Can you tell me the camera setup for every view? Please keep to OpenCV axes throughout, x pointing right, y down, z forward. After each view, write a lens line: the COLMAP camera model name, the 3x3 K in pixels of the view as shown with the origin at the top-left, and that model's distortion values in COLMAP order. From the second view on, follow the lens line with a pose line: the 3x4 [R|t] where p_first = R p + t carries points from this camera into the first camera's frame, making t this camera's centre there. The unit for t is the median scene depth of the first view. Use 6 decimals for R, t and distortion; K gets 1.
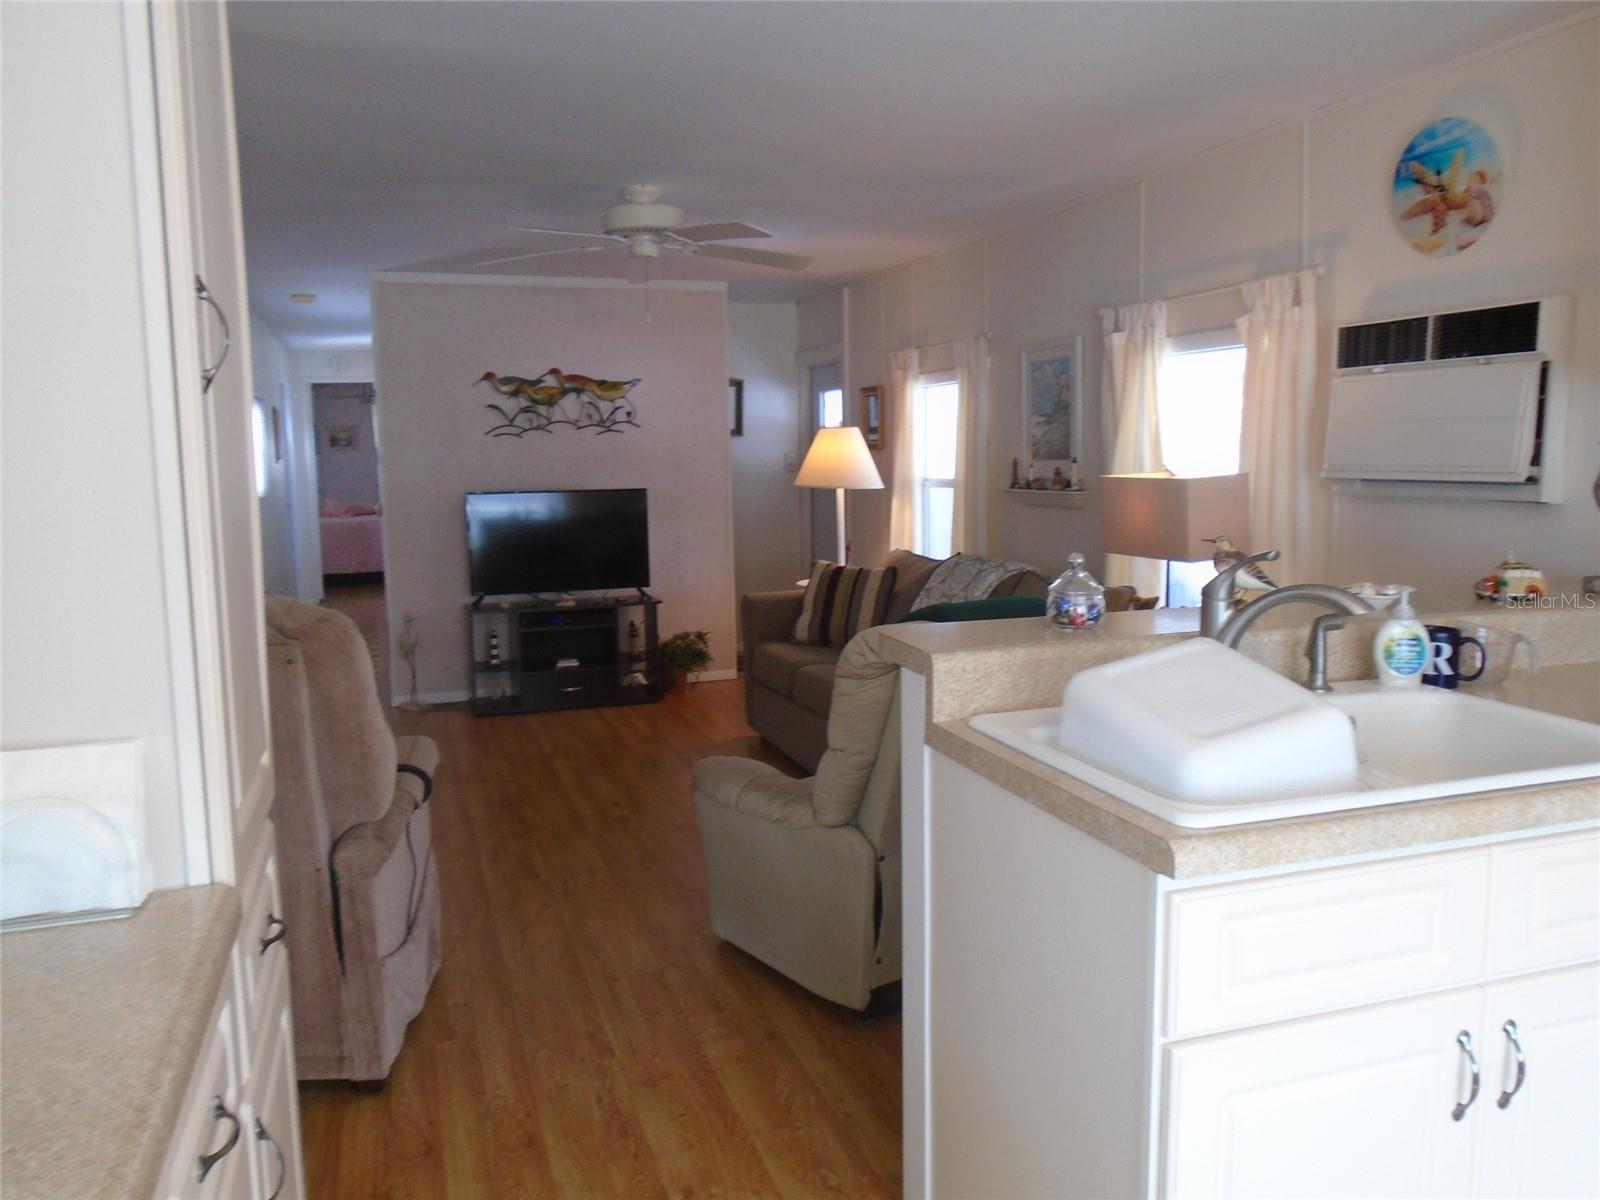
lens RADIAL K [[1225.8, 0, 802.7], [0, 1225.8, 591.9], [0, 0, 1]] dist [-0.015177, -0.000931]
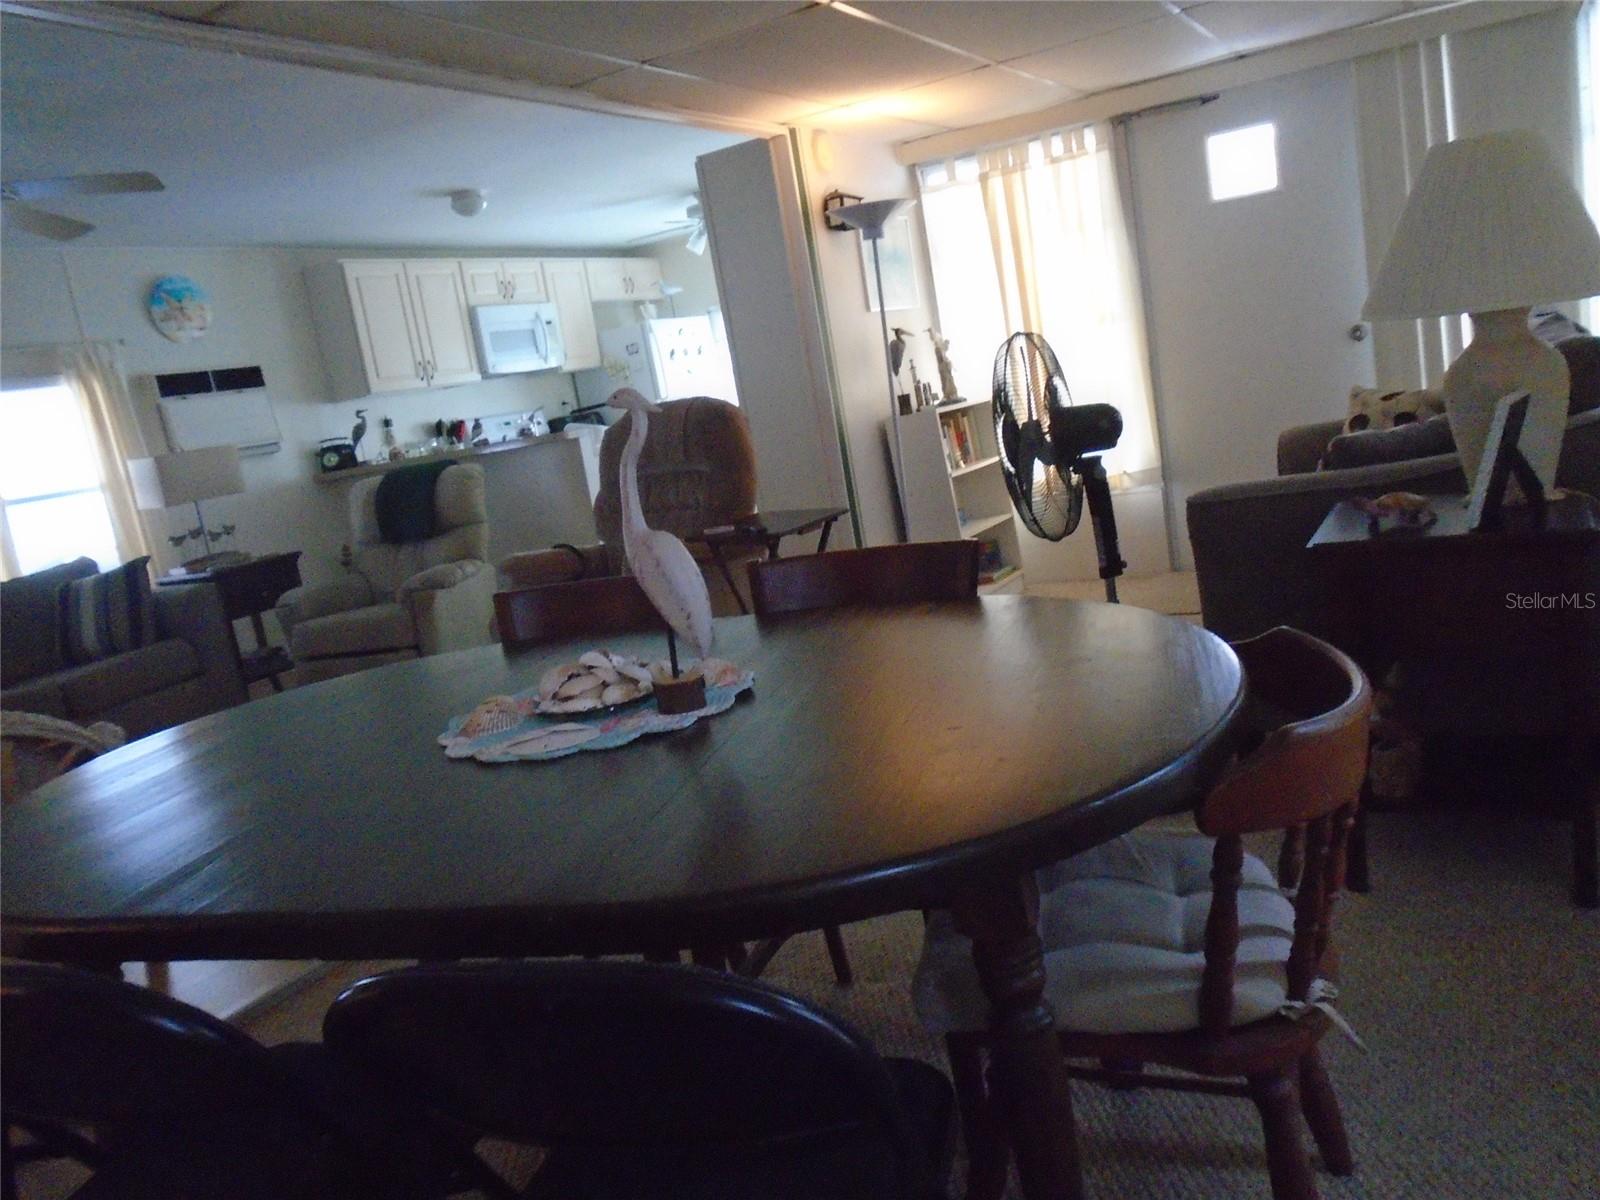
lens RADIAL K [[1225.8, 0, 802.7], [0, 1225.8, 591.9], [0, 0, 1]] dist [-0.015177, -0.000931]
pose [[-0.660776, 0.004355, 0.750570, -1.474237], [0.268290, 0.935290, 0.230767, -0.076445], [-0.700996, 0.353856, -0.619186, 1.509340]]
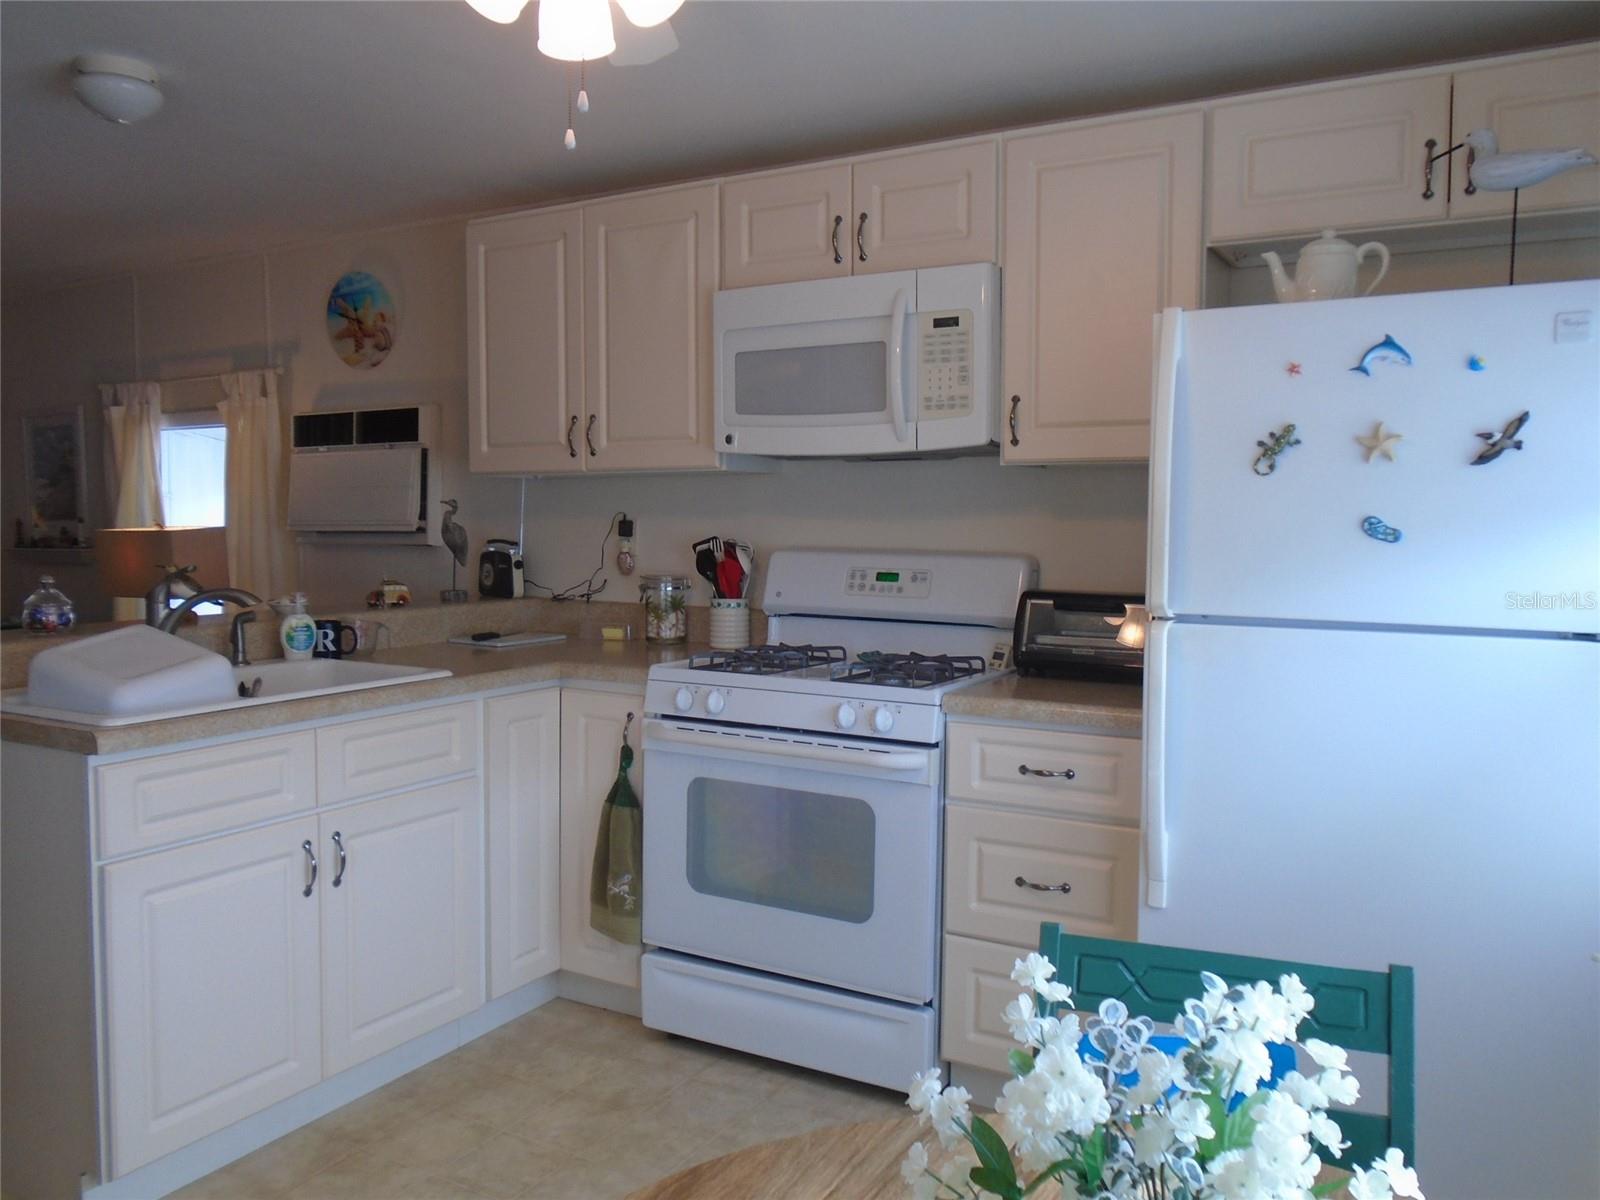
lens RADIAL K [[1225.8, 0, 802.7], [0, 1225.8, 591.9], [0, 0, 1]] dist [-0.015177, -0.000931]
pose [[0.748738, -0.025839, 0.662362, -0.021859], [0.067110, 0.997061, -0.036966, 0.053685], [-0.659460, 0.072130, 0.748272, -0.309884]]
